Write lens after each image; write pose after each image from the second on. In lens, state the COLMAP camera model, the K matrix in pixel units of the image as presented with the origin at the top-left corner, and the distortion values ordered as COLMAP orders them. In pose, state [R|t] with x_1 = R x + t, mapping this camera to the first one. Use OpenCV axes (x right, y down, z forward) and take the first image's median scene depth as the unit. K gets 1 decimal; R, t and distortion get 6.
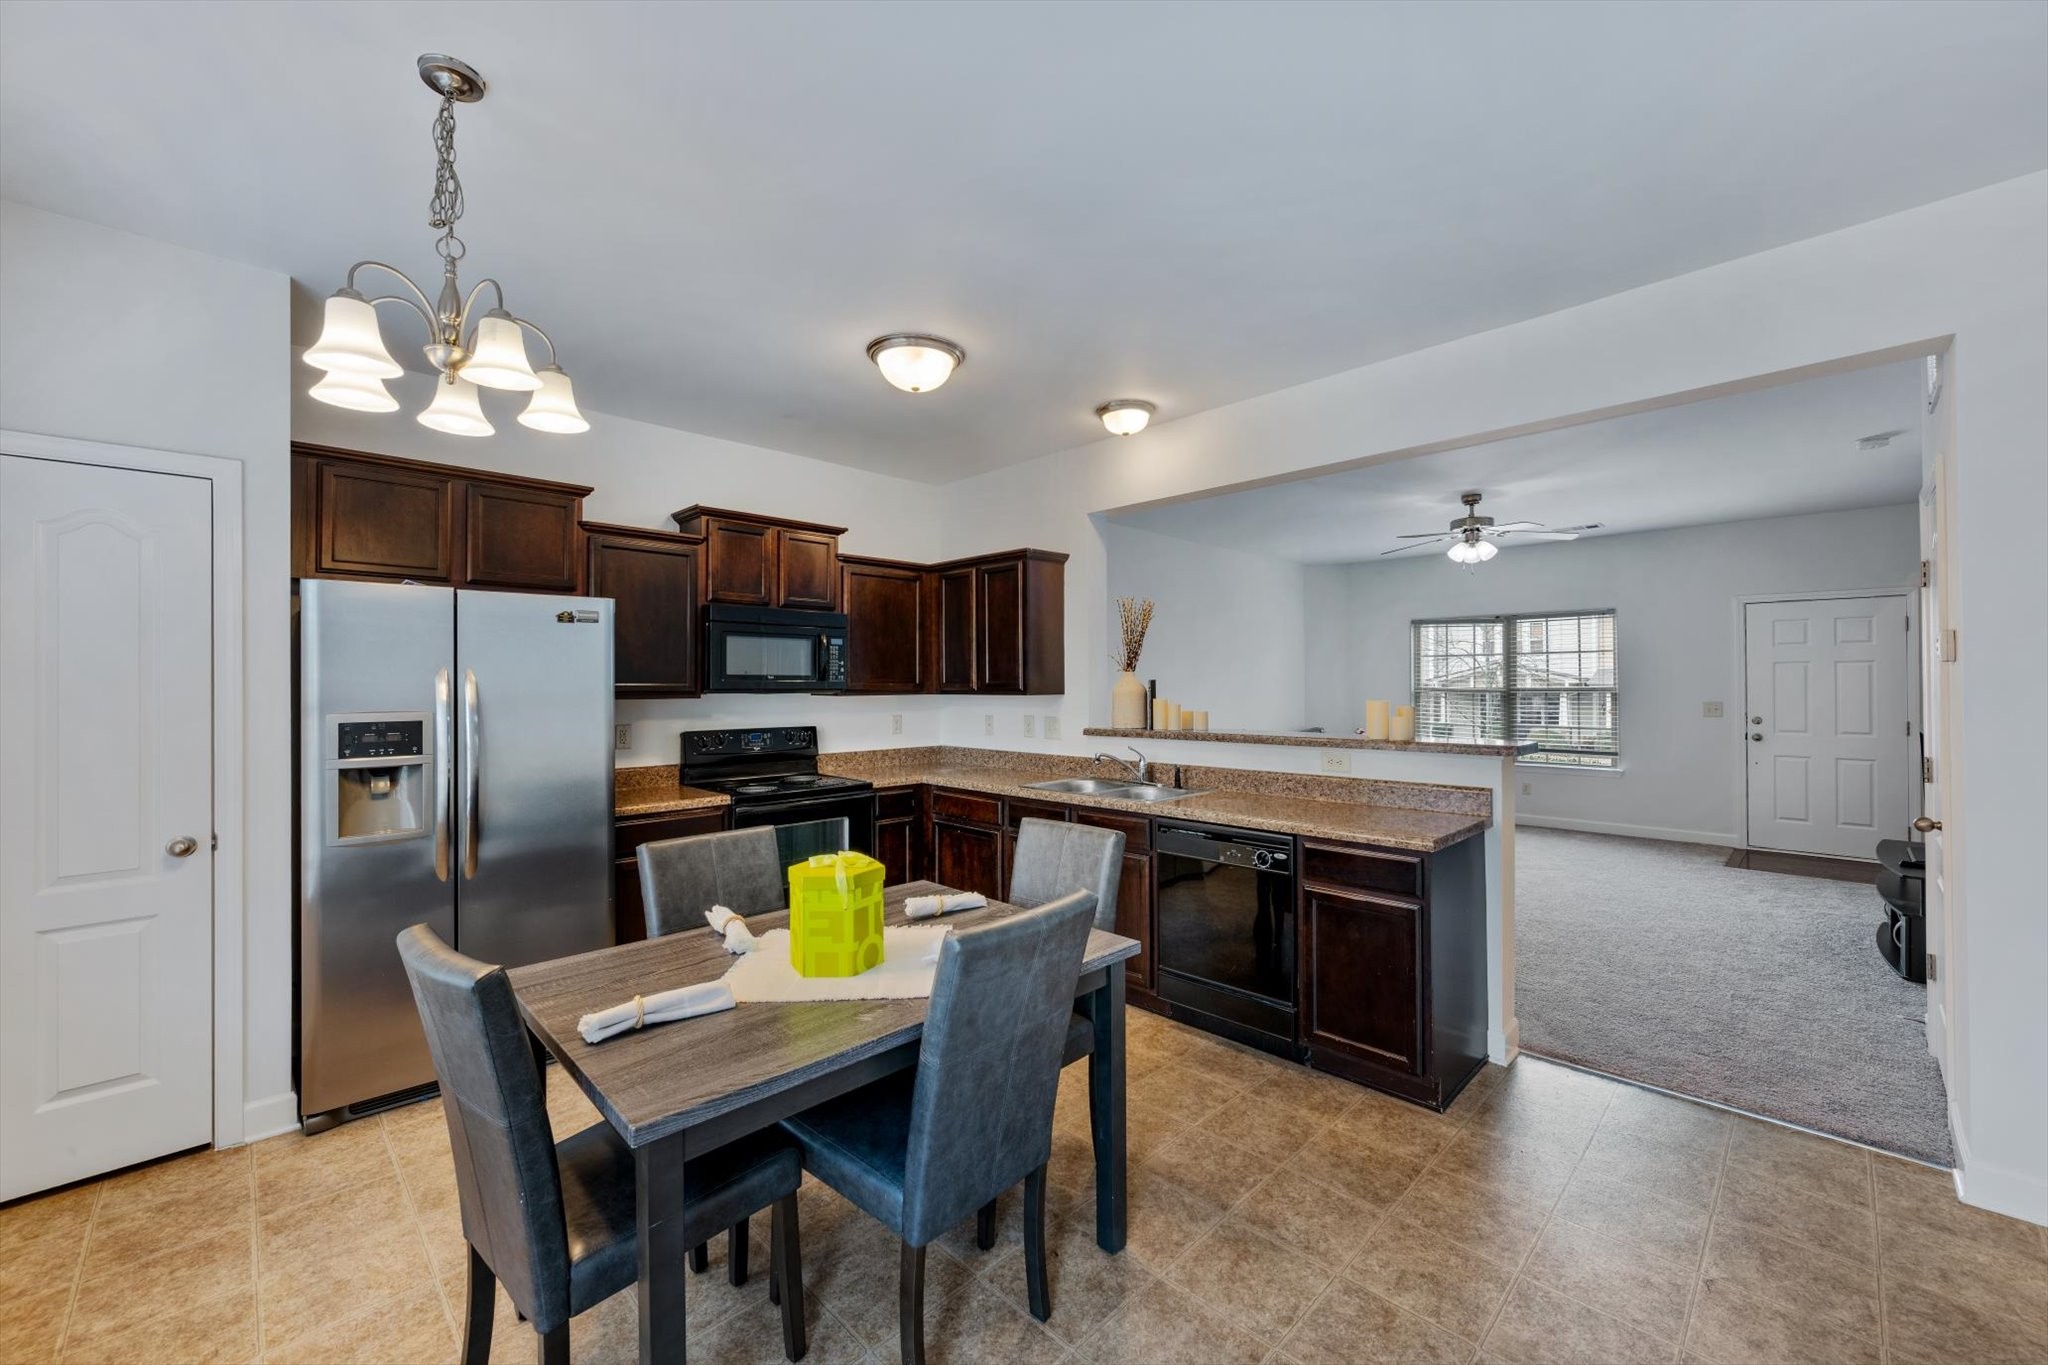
lens RADIAL K [[803.2, 0, 1026.4], [0, 803.2, 681.6], [0, 0, 1]] dist [0.012134, -0.000158]
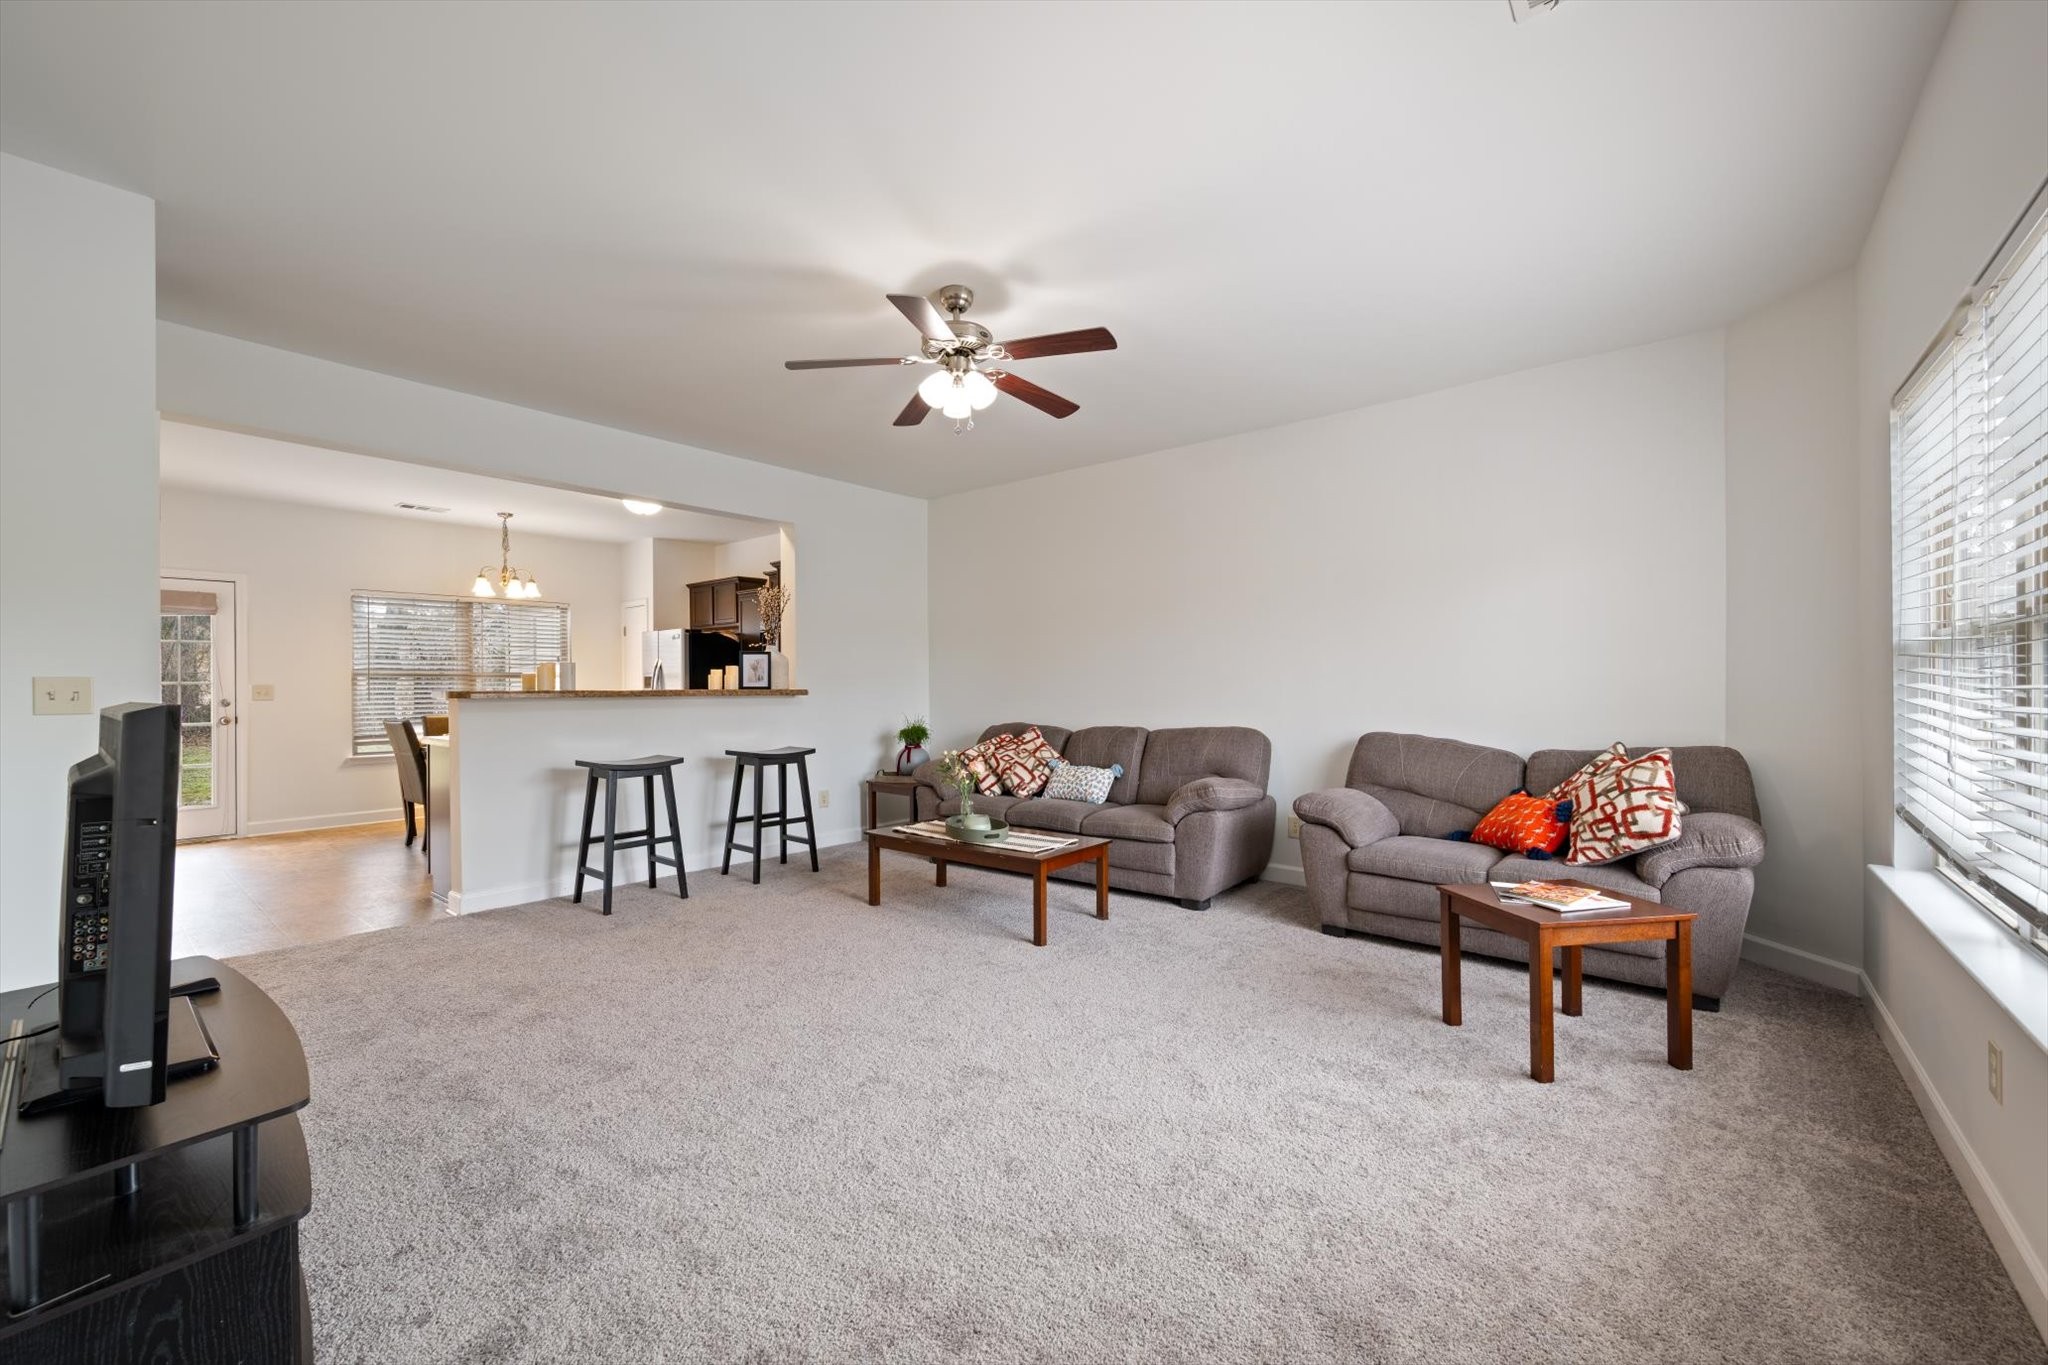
lens RADIAL K [[807.9, 0, 1028.0], [0, 807.9, 685.6], [0, 0, 1]] dist [0.002154, 0.000002]
pose [[0.098874, 0.008353, -0.995065, 1.497190], [0.003283, 0.999957, 0.008720, 0.038400], [0.995095, -0.004129, 0.098842, 1.328781]]
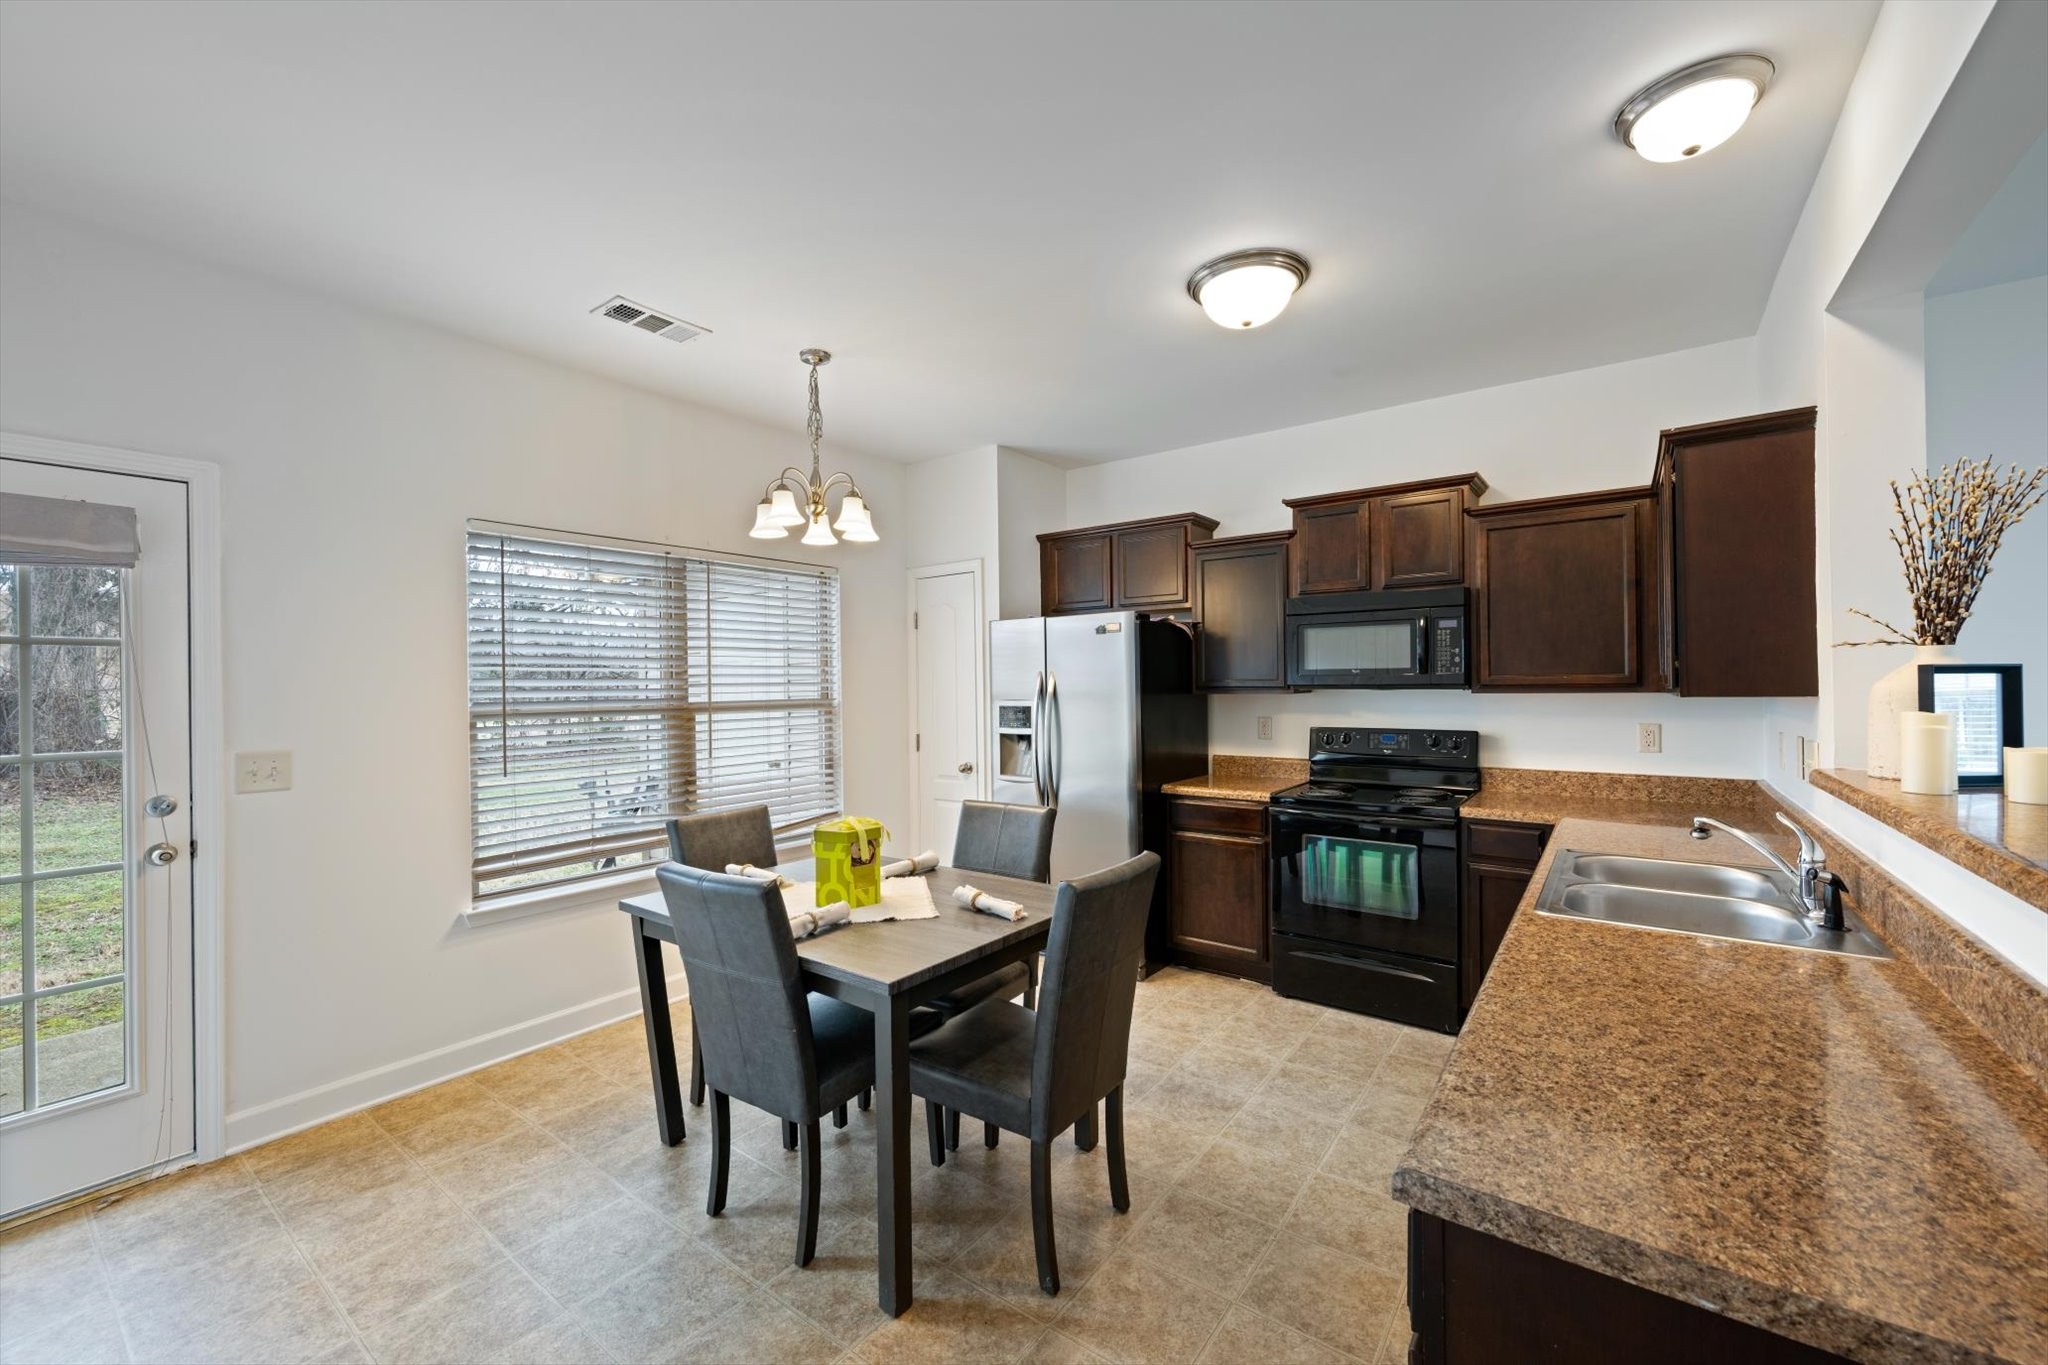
lens RADIAL K [[803.2, 0, 1026.4], [0, 803.2, 681.6], [0, 0, 1]] dist [0.012134, -0.000158]
pose [[0.154197, 0.002002, -0.988038, 0.486994], [0.014547, 0.999885, 0.004297, -0.002922], [0.987933, -0.015036, 0.154150, 0.485201]]
